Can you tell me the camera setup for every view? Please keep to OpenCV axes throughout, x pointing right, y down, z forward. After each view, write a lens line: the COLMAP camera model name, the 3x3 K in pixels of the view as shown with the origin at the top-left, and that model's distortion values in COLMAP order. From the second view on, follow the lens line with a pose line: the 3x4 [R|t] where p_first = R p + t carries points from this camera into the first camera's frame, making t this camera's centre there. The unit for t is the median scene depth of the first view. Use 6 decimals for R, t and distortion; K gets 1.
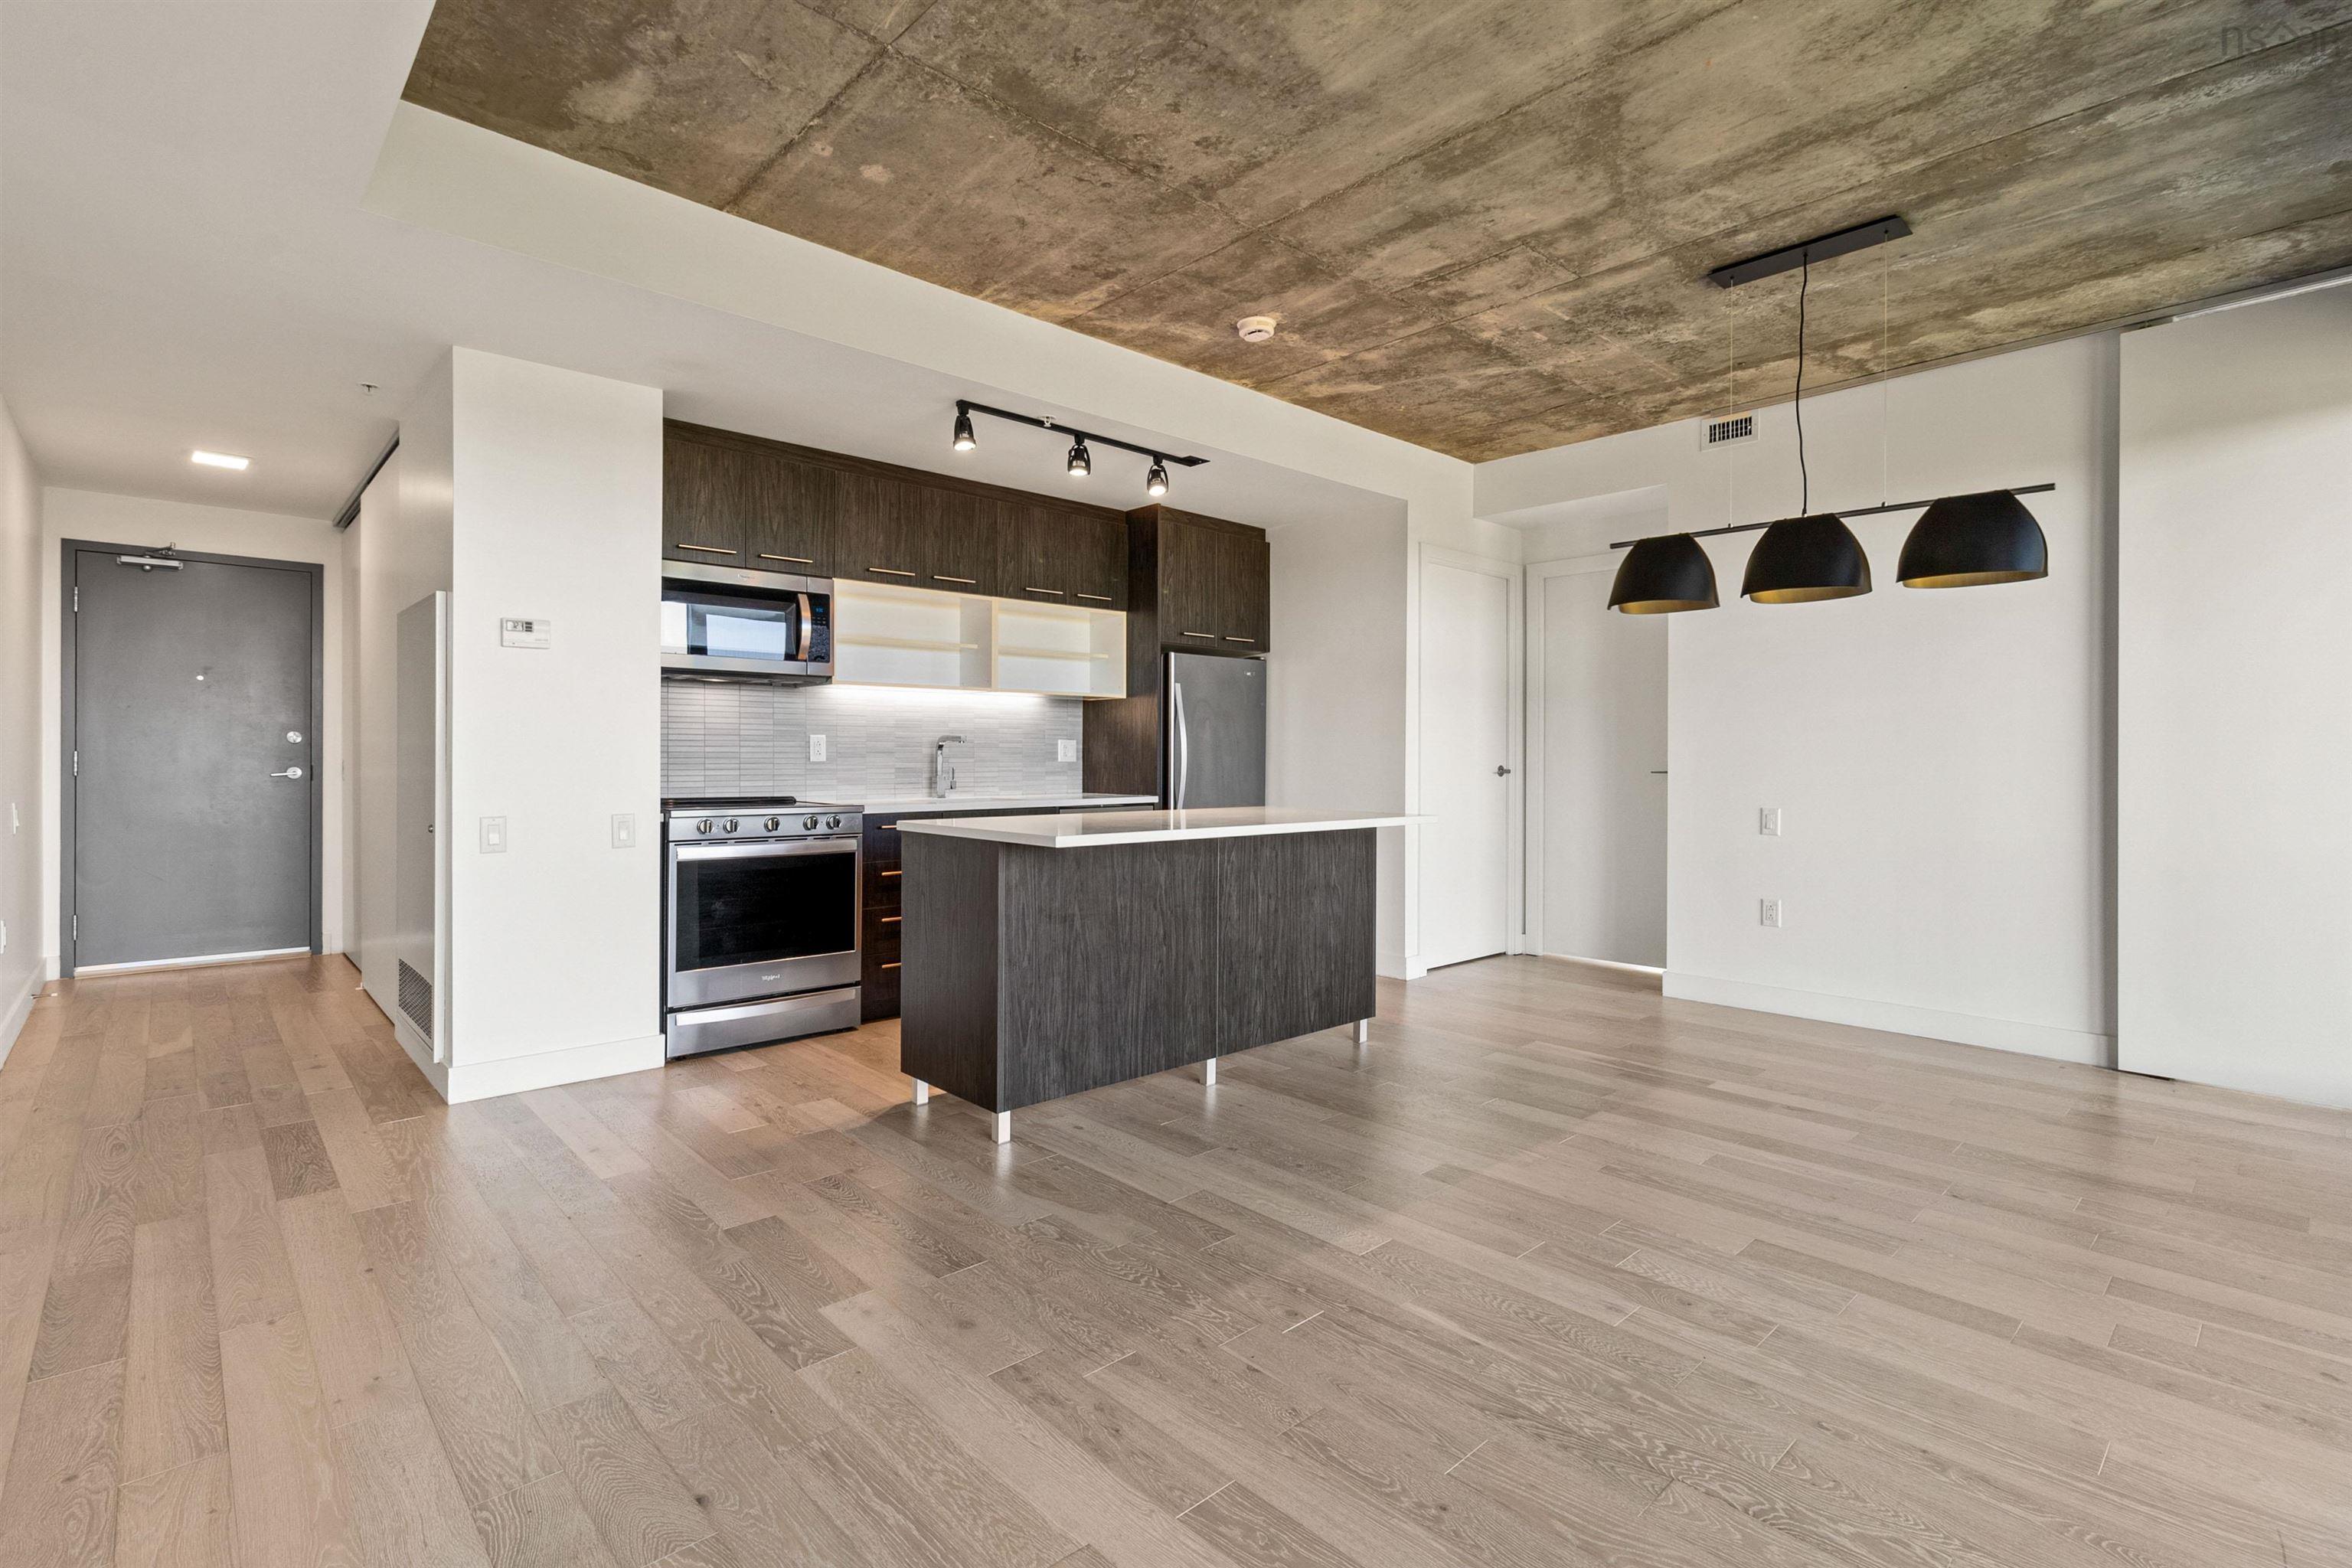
lens RADIAL K [[1089.4, 0, 1175.1], [0, 1089.4, 756.5], [0, 0, 1]] dist [0.000752, 0.001530]
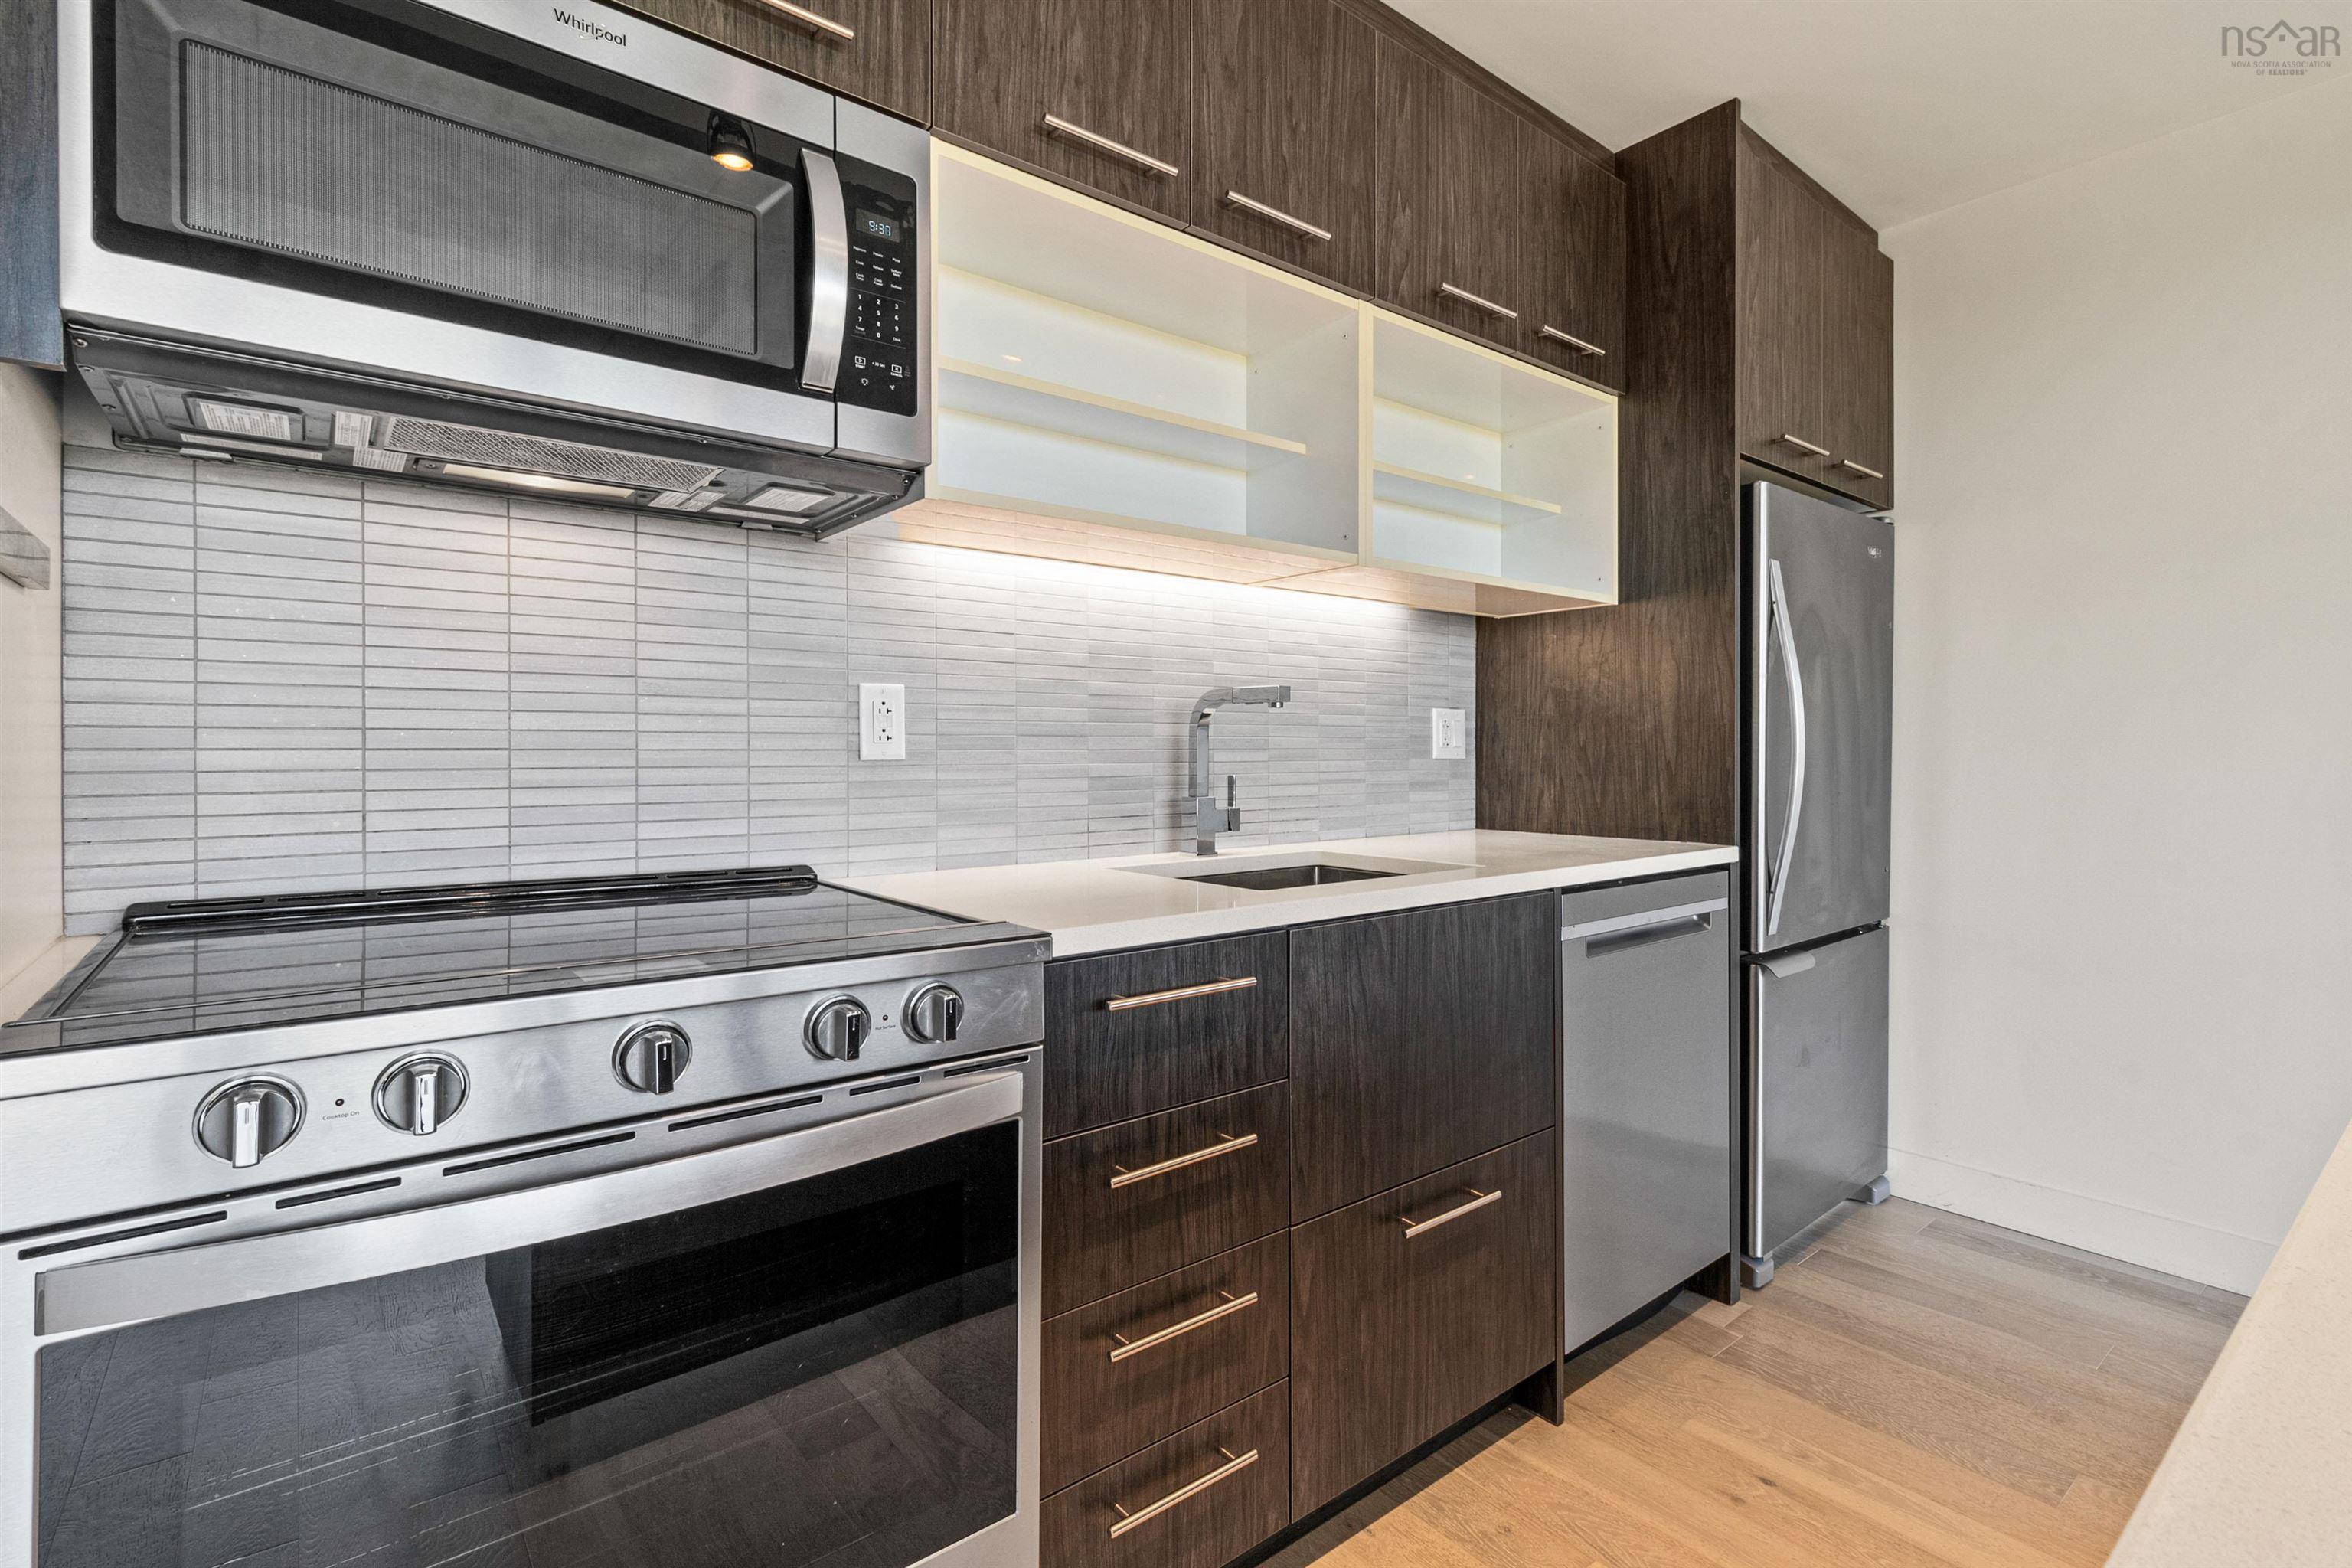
lens RADIAL K [[1089.4, 0, 1175.1], [0, 1089.4, 756.5], [0, 0, 1]] dist [0.000752, 0.001530]
pose [[0.997339, -0.002344, -0.072862, -0.226491], [0.002564, 0.999992, 0.002933, 0.002954], [0.072855, -0.003112, 0.997338, 0.712723]]
